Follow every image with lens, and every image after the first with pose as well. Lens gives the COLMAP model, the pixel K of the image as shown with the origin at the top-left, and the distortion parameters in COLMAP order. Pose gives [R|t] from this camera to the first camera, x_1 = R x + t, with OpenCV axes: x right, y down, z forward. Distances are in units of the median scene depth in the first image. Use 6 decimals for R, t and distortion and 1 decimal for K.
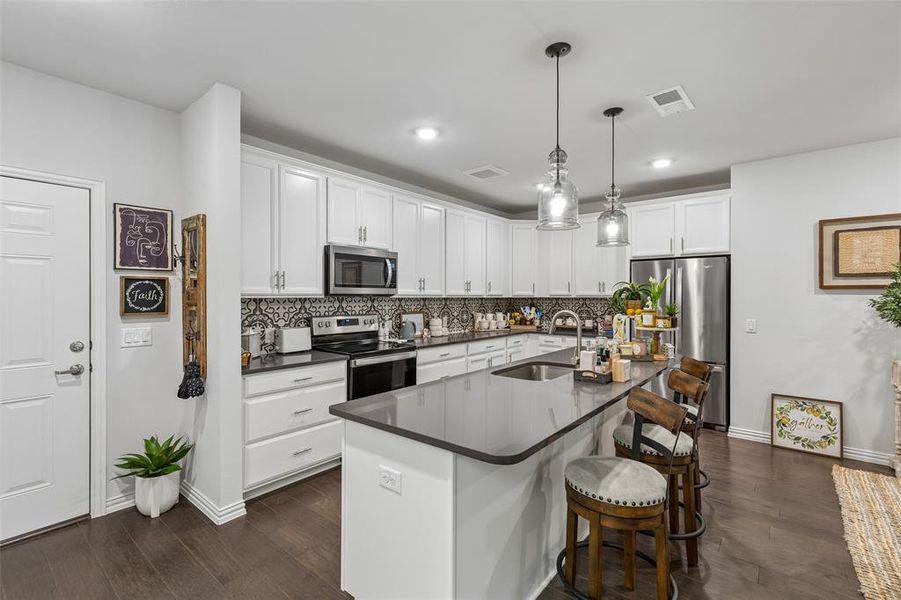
lens RADIAL K [[407.0, 0, 445.2], [0, 407.0, 297.0], [0, 0, 1]] dist [0.010267, -0.002810]
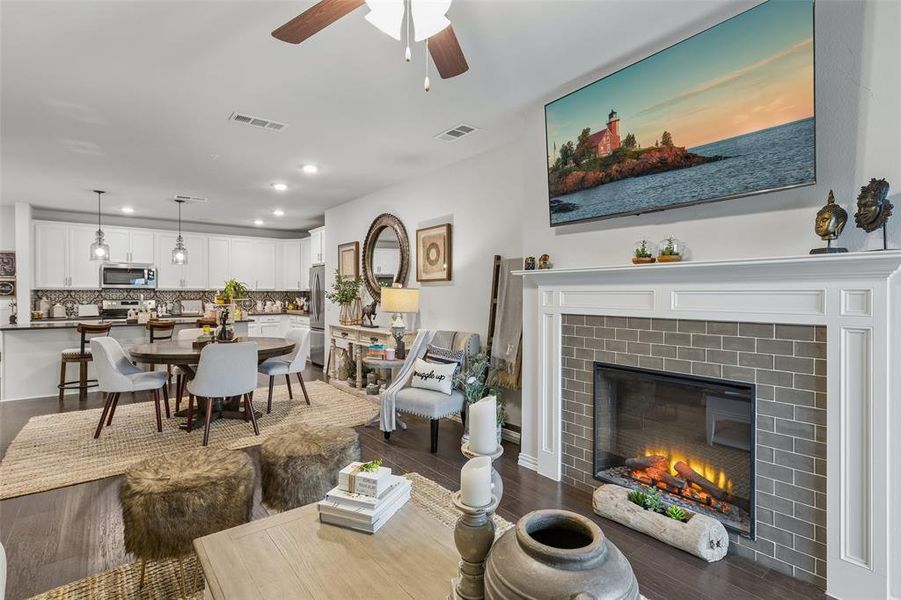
lens RADIAL K [[441.9, 0, 444.7], [0, 441.9, 293.1], [0, 0, 1]] dist [0.017608, -0.000847]
pose [[0.974545, -0.001035, -0.224189, 1.466465], [-0.000283, 0.999983, -0.005847, 0.024535], [0.224191, 0.005762, 0.974528, -0.609051]]
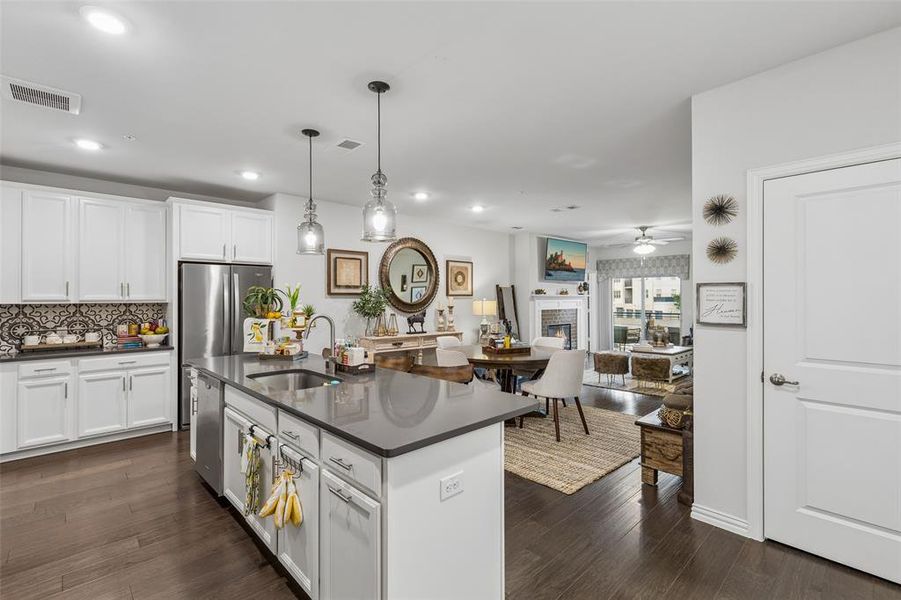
lens RADIAL K [[407.0, 0, 447.8], [0, 407.0, 293.8], [0, 0, 1]] dist [0.010267, -0.002810]
pose [[0.120658, 0.011226, 0.992631, -0.410119], [0.009056, 0.999882, -0.012408, -0.001261], [-0.992653, 0.010486, 0.120542, 0.325326]]
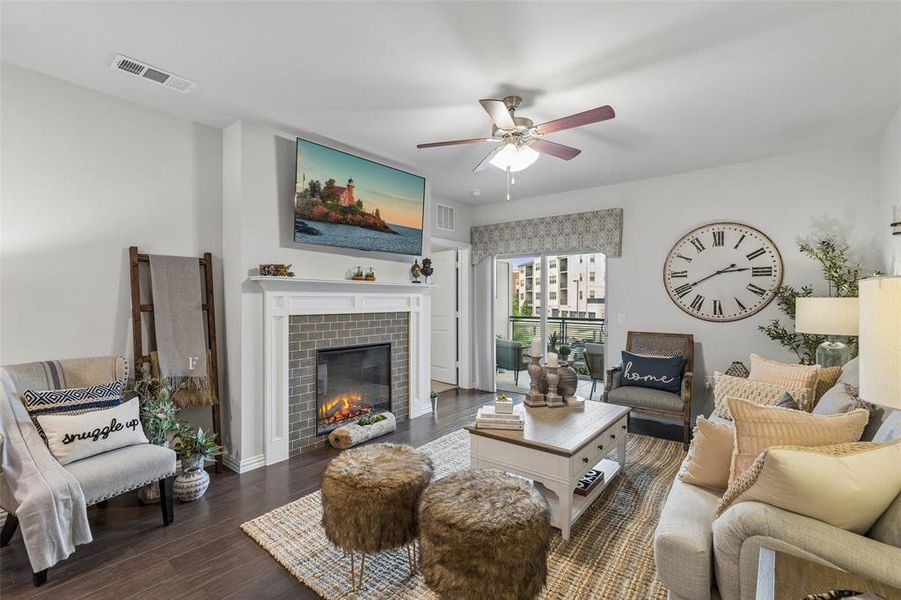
lens RADIAL K [[399.2, 0, 449.4], [0, 399.2, 301.1], [0, 0, 1]] dist [0.004129, 0.000136]
pose [[-0.007253, -0.003986, 0.999966, 0.731468], [0.004376, 0.999982, 0.004018, 0.024220], [-0.999964, 0.004405, -0.007235, -0.173787]]
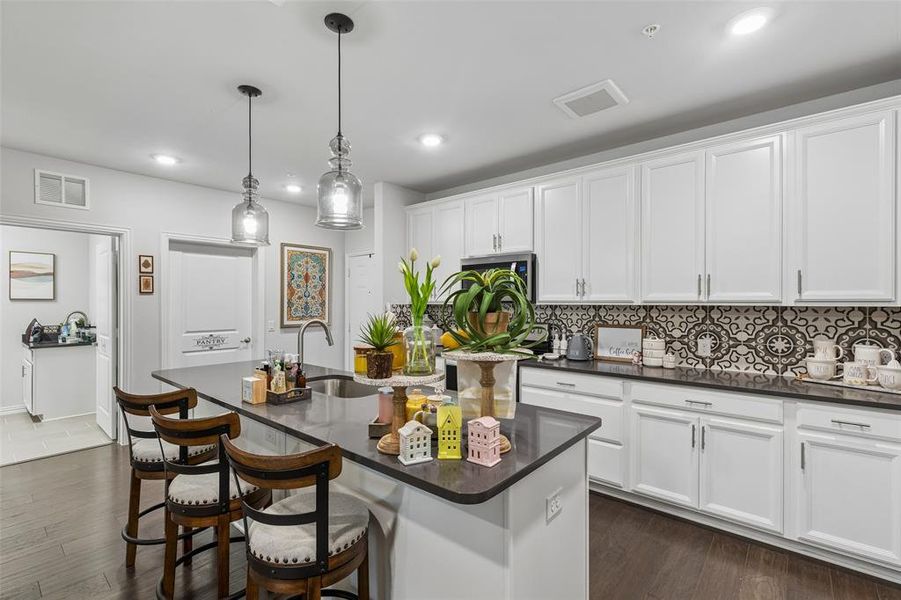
lens RADIAL K [[399.2, 0, 448.2], [0, 399.2, 300.8], [0, 0, 1]] dist [0.004129, 0.000136]
pose [[-0.012941, -0.006184, -0.999897, 0.677099], [-0.002140, 0.999979, -0.006157, -0.001057], [0.999914, 0.002060, -0.012954, 0.763358]]
